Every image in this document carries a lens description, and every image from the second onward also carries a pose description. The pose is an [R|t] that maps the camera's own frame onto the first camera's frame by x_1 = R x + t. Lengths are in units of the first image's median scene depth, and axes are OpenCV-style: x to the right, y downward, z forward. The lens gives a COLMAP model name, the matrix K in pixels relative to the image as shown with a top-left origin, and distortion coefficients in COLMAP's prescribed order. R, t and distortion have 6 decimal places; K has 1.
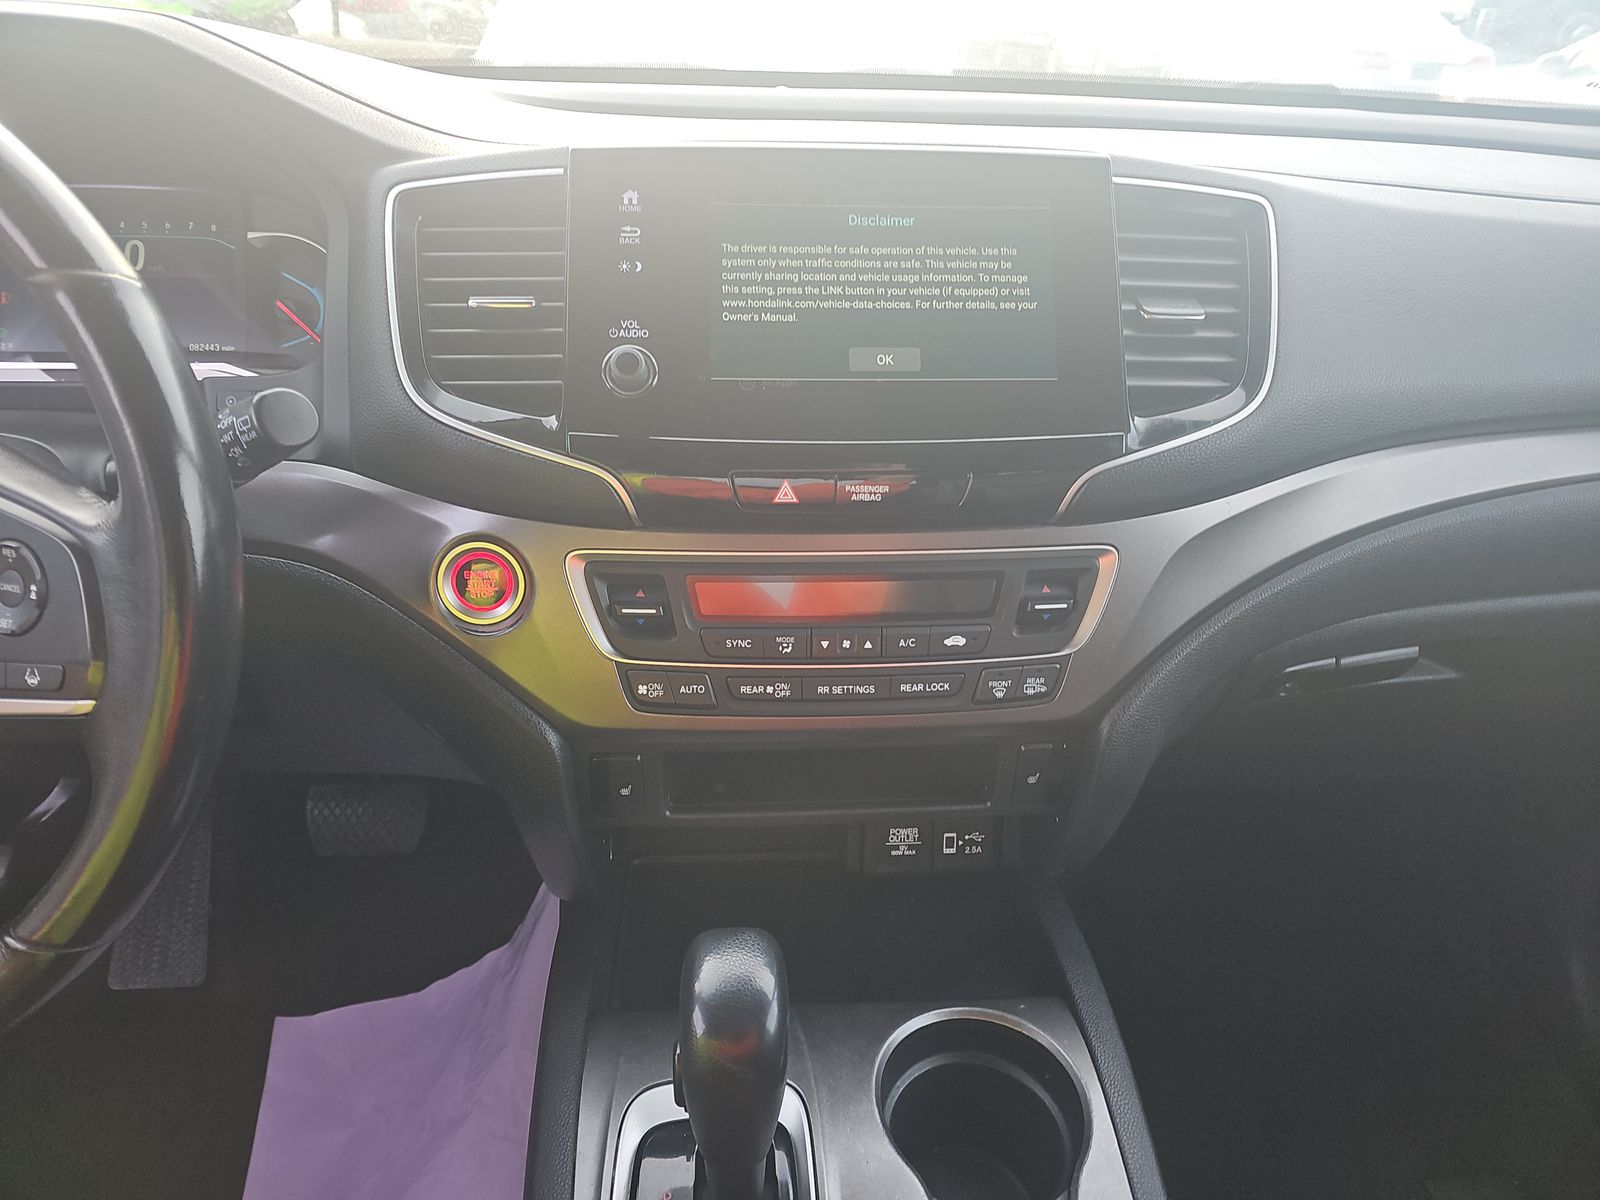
lens RADIAL K [[1067.6, 0, 800.1], [0, 1067.6, 541.0], [0, 0, 1]] dist [0.056576, -0.000258]
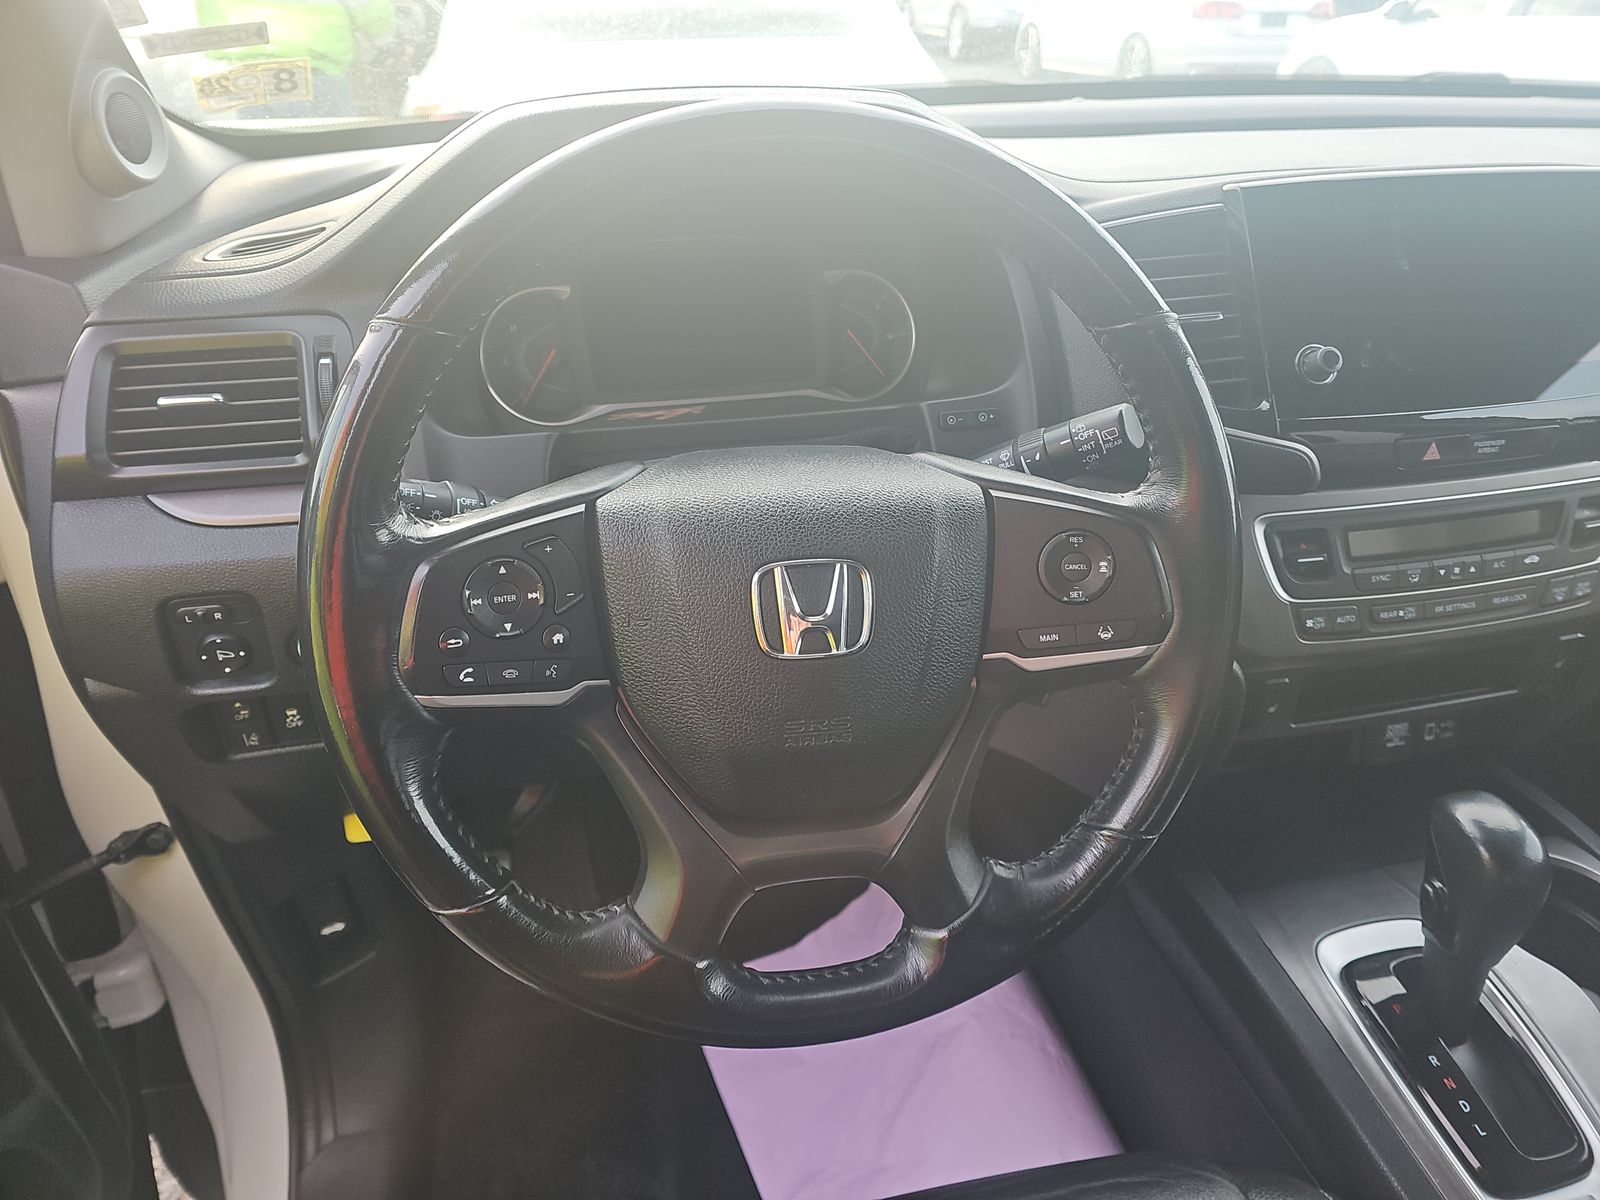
lens RADIAL K [[1061.5, 0, 802.4], [0, 1061.5, 590.2], [0, 0, 1]] dist [0.068201, -0.066330]
pose [[0.987775, -0.104898, 0.115310, -0.857826], [0.097756, 0.993023, 0.065949, -0.038102], [-0.121424, -0.053871, 0.991138, -0.156506]]
